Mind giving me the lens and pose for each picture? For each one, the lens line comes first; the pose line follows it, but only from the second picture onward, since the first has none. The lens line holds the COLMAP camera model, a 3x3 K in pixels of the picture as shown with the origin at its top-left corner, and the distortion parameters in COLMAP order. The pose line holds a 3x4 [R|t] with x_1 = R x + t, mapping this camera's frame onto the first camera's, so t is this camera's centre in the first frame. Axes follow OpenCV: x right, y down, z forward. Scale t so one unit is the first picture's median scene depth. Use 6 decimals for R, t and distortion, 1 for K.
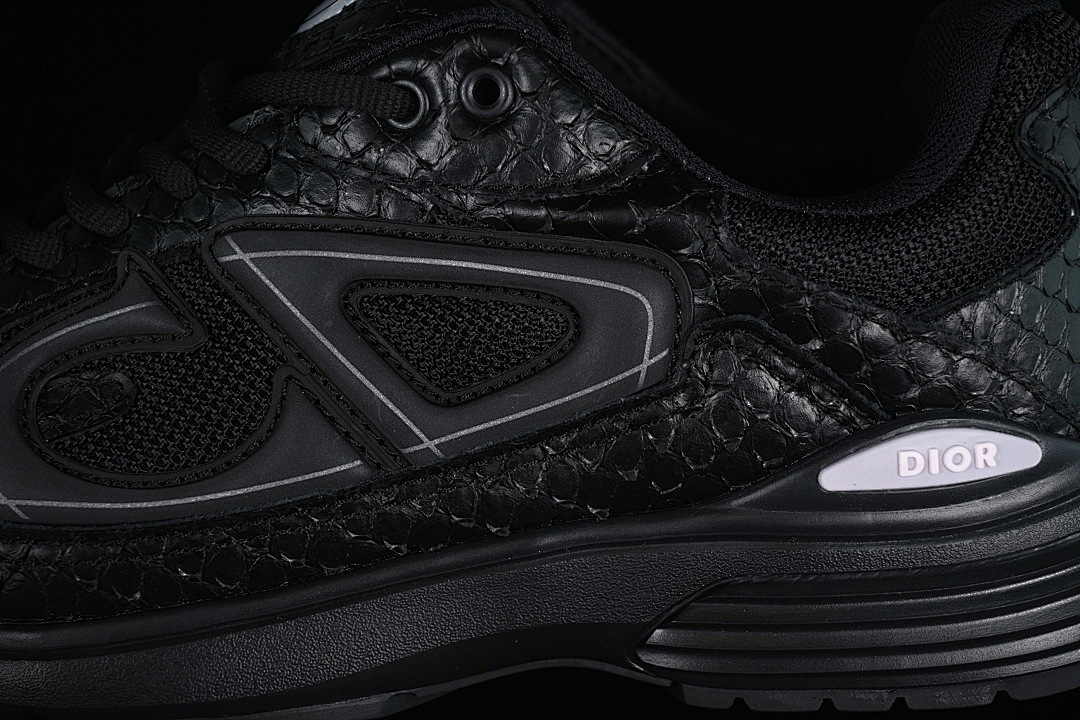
lens RADIAL K [[2414.7, 0, 540.2], [0, 2414.7, 358.7], [0, 0, 1]] dist [-0.023378, 0.000000]
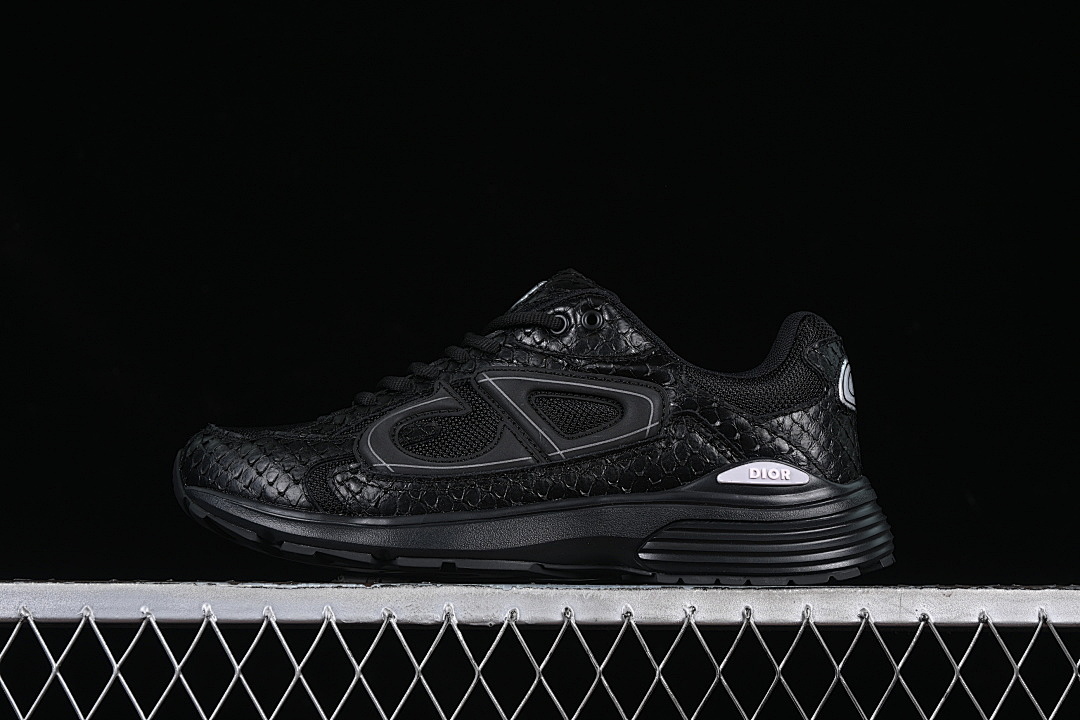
lens RADIAL K [[2414.7, 0, 542.0], [0, 2414.7, 357.8], [0, 0, 1]] dist [-0.023378, 0.000000]
pose [[0.997528, 0.069352, -0.011316, -0.042665], [-0.068917, 0.934128, -0.350223, 0.804319], [-0.013718, 0.350137, 0.936598, -1.332207]]
